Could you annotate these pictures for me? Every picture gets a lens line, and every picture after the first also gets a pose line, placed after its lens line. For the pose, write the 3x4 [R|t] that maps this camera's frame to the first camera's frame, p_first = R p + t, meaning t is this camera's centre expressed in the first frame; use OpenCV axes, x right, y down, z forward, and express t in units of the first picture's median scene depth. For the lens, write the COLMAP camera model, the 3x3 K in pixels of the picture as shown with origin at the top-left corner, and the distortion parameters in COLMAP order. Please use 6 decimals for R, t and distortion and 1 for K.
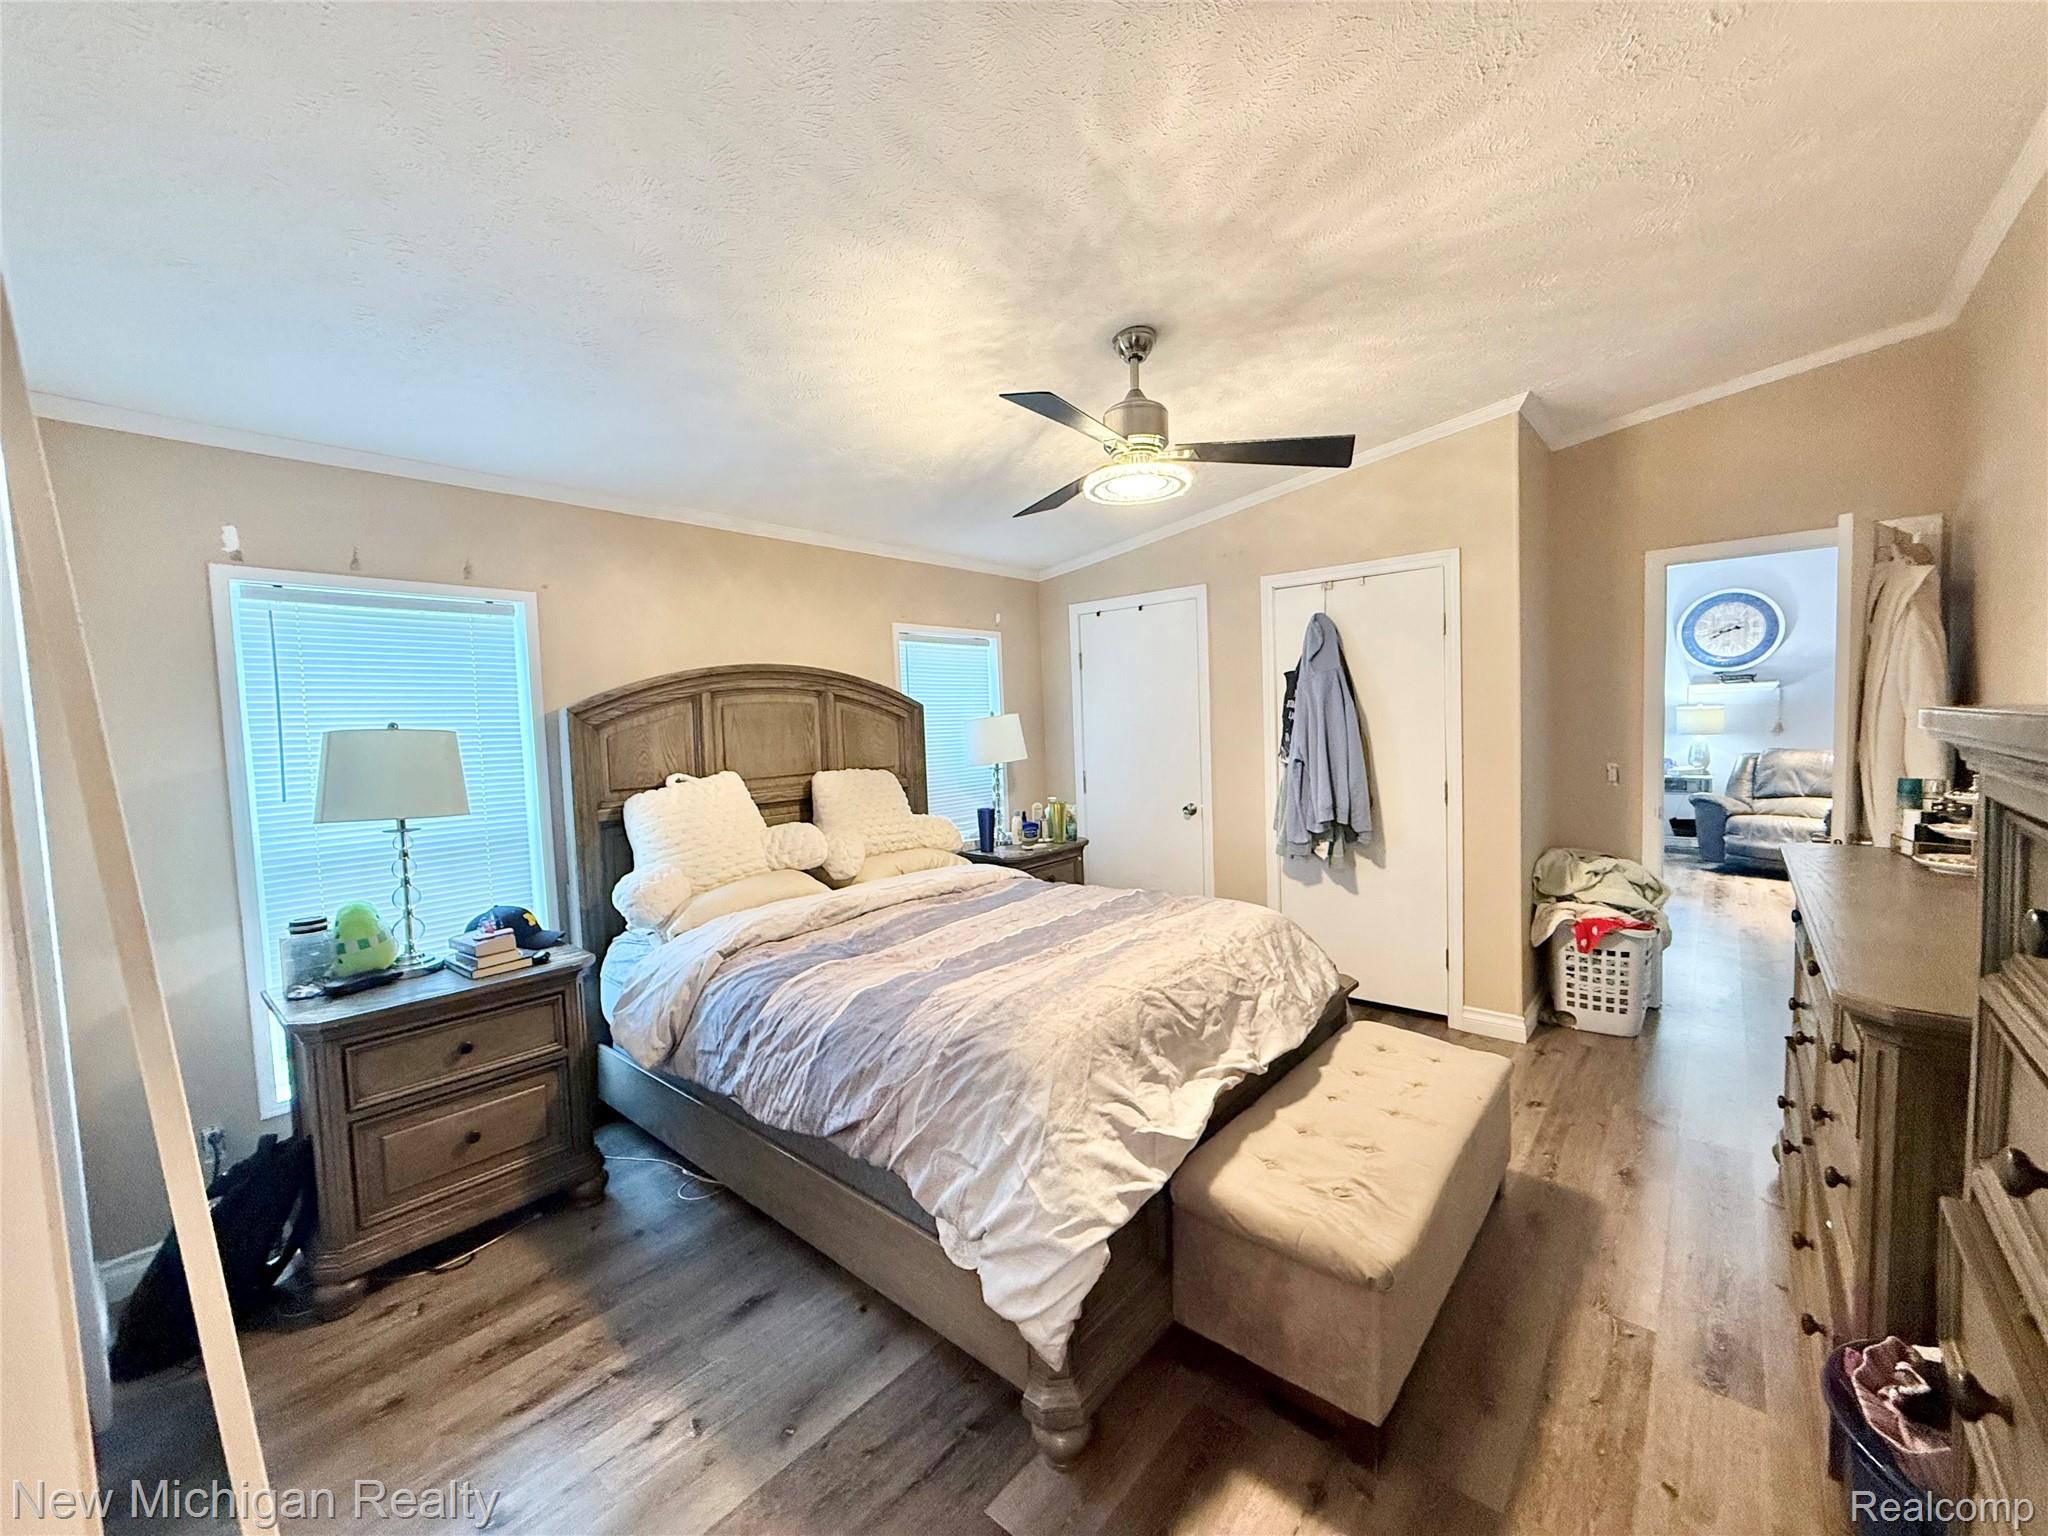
lens RADIAL K [[808.4, 0, 1024.0], [0, 808.4, 768.0], [0, 0, 1]] dist [-0.003154, -0.000125]
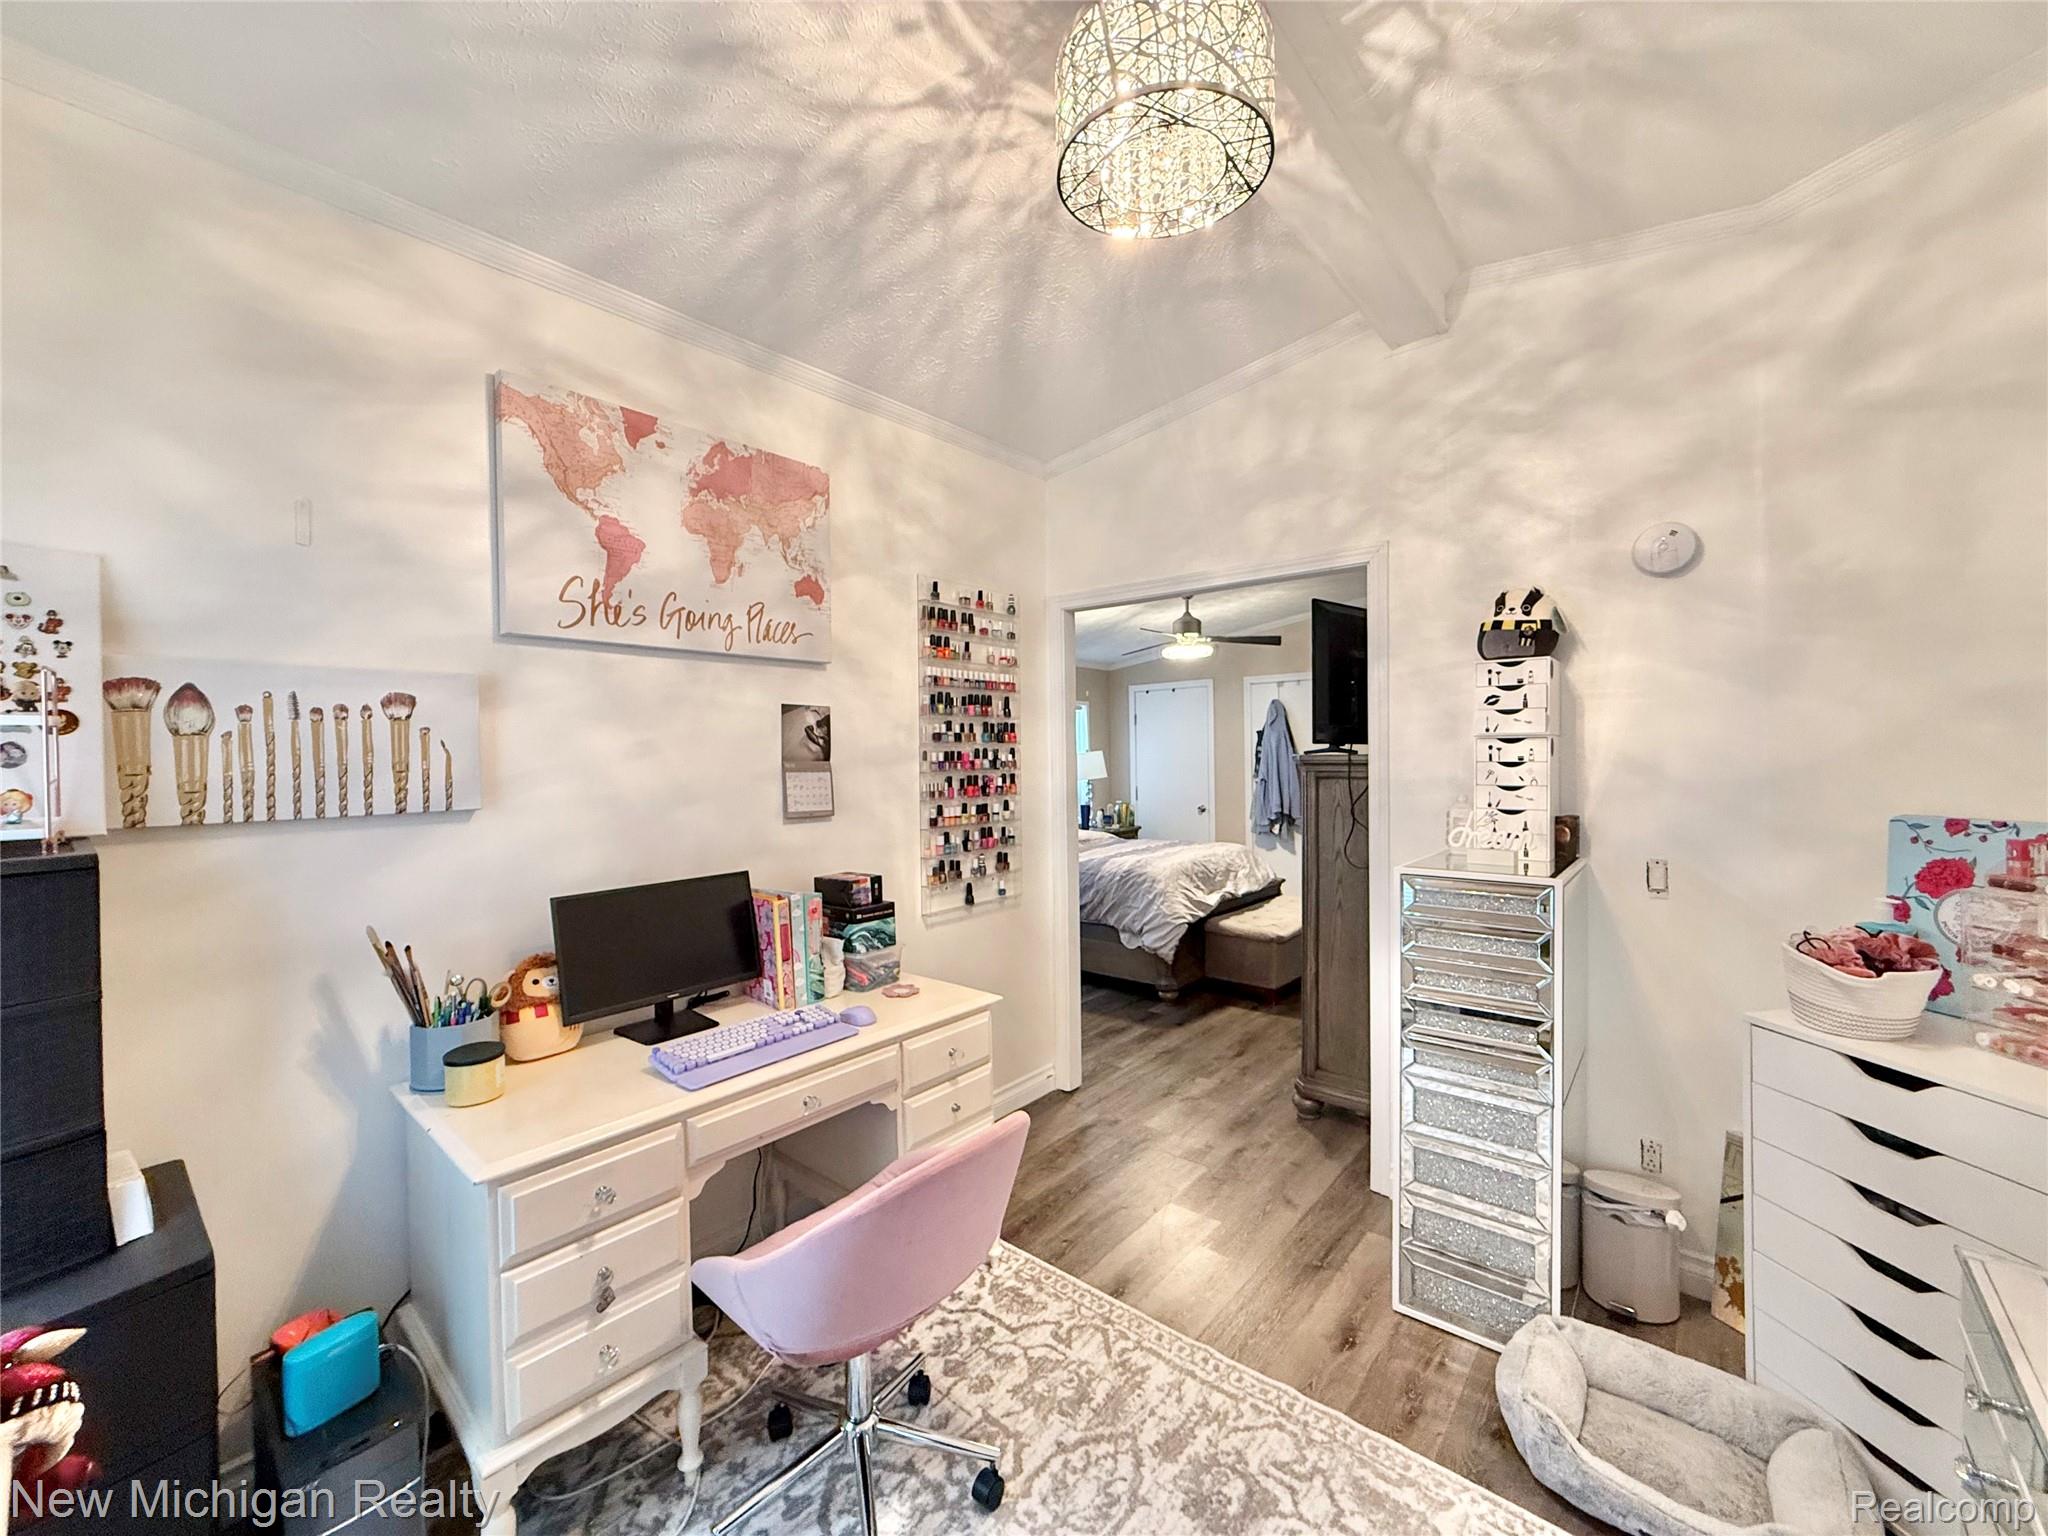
lens RADIAL K [[820.7, 0, 1030.4], [0, 820.7, 769.2], [0, 0, 1]] dist [-0.001074, -0.000078]
pose [[0.999554, 0.021166, 0.021049, -0.295808], [-0.020186, 0.998750, -0.045727, 0.082414], [-0.021990, 0.045282, 0.998732, -1.103404]]
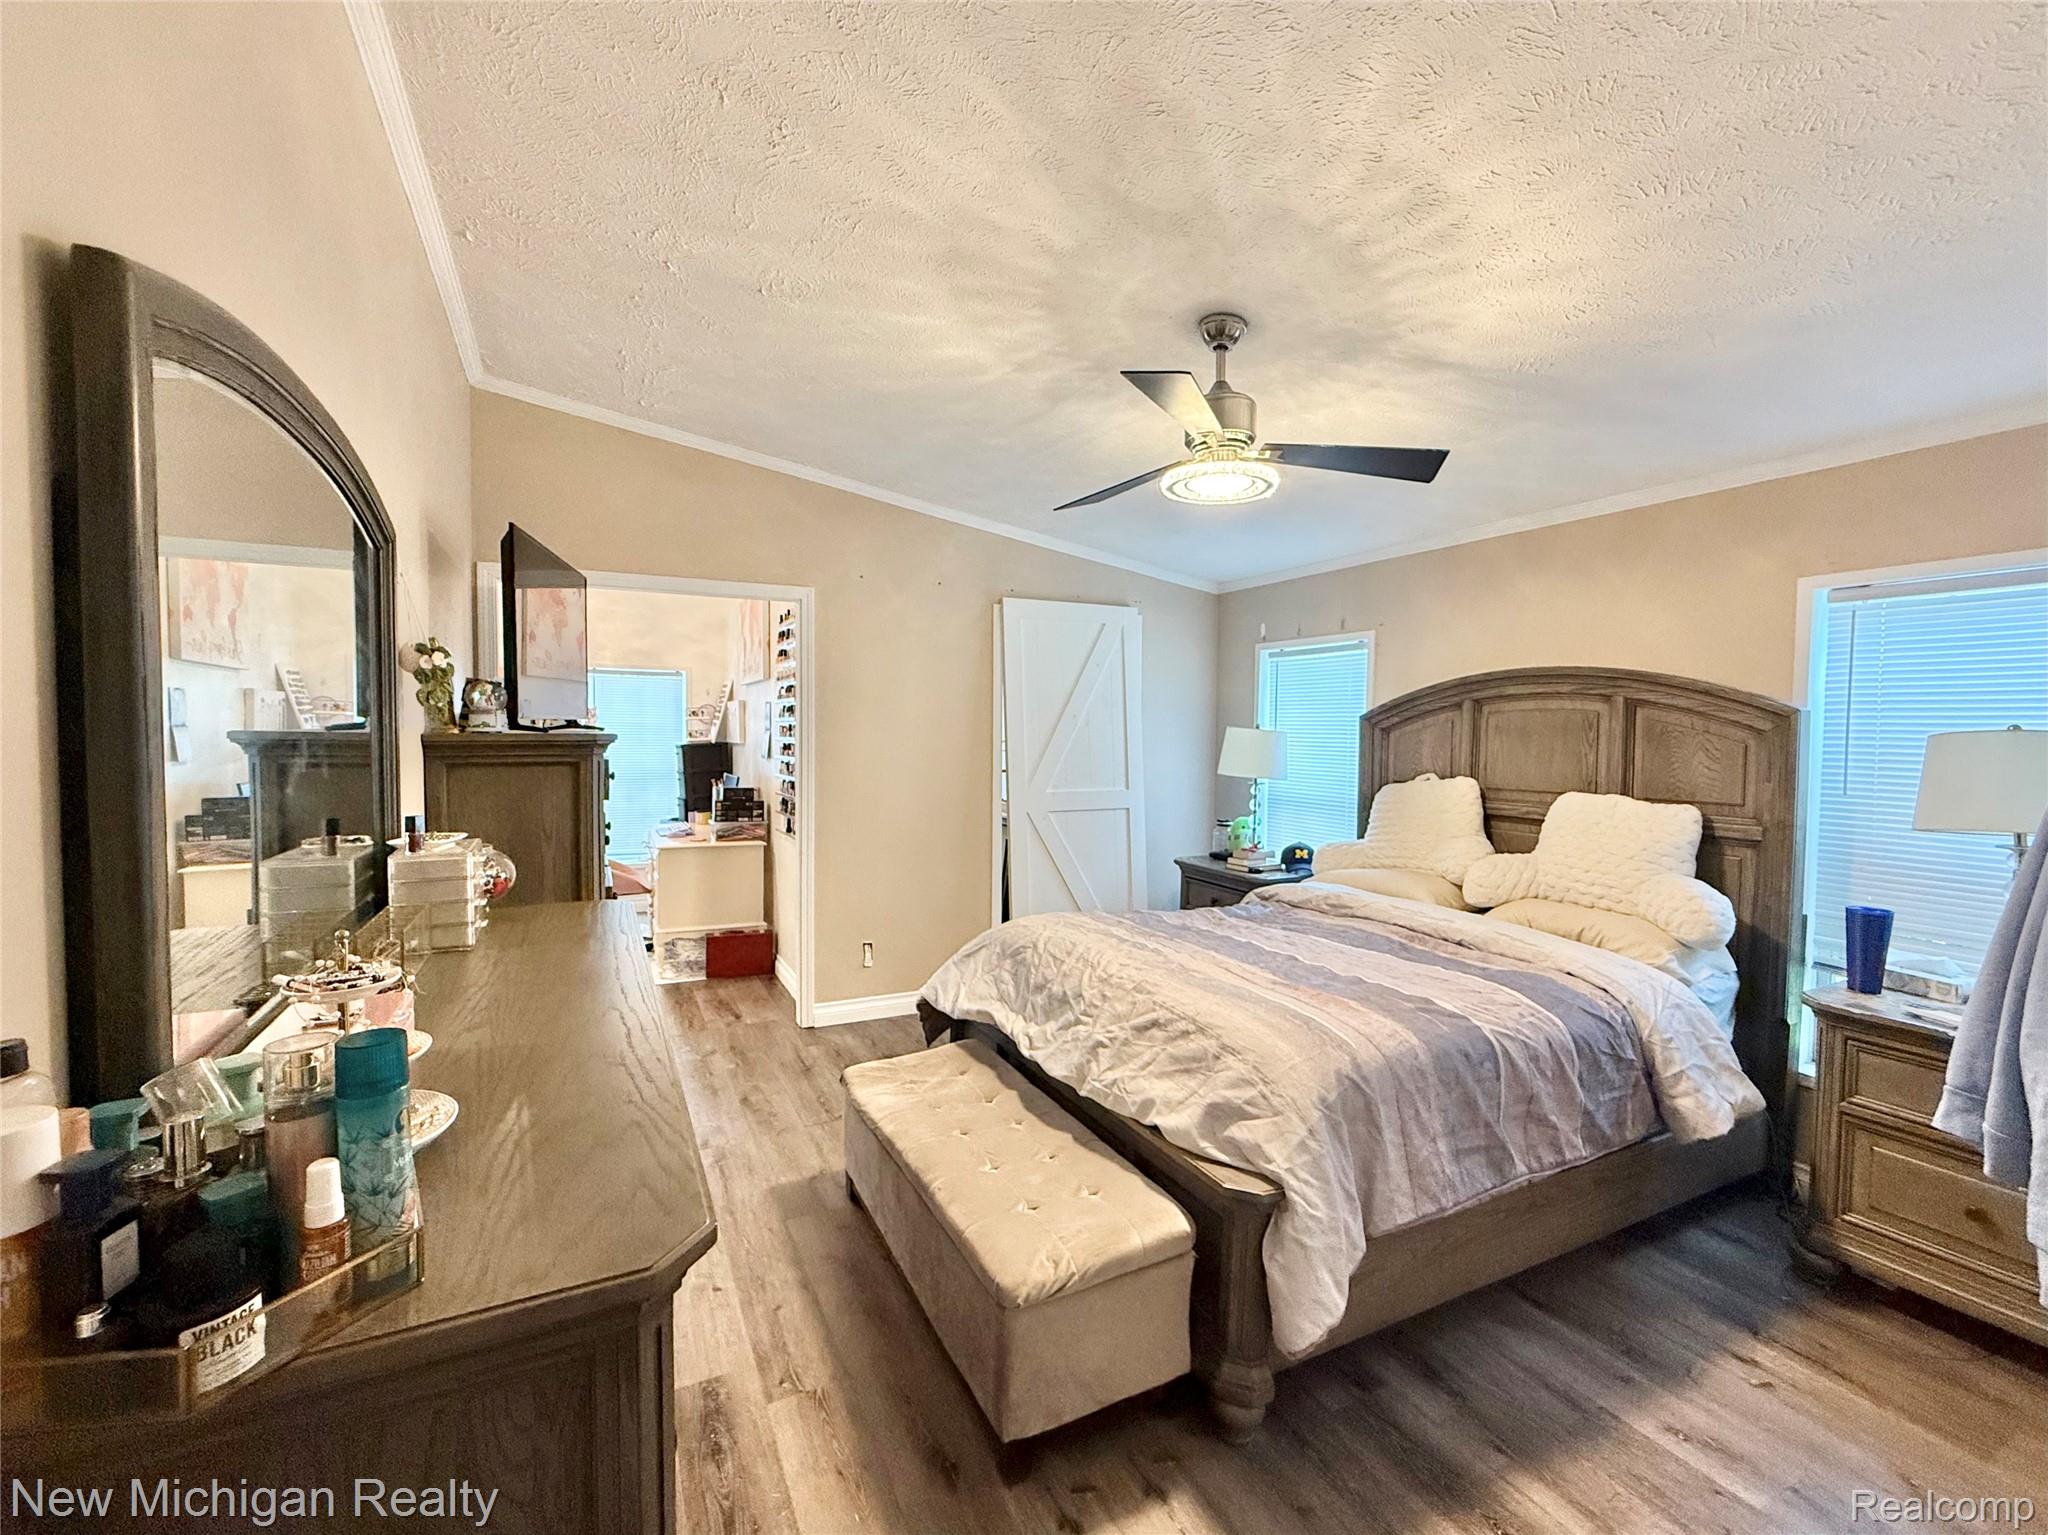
lens RADIAL K [[852.1, 0, 1024.0], [0, 852.1, 767.5], [0, 0, 1]] dist [0.003740, 0.000111]
pose [[-0.372454, 0.072861, -0.925186, 0.970045], [-0.051247, 0.993778, 0.098893, -0.098694], [0.926635, 0.084246, -0.366403, 0.993979]]
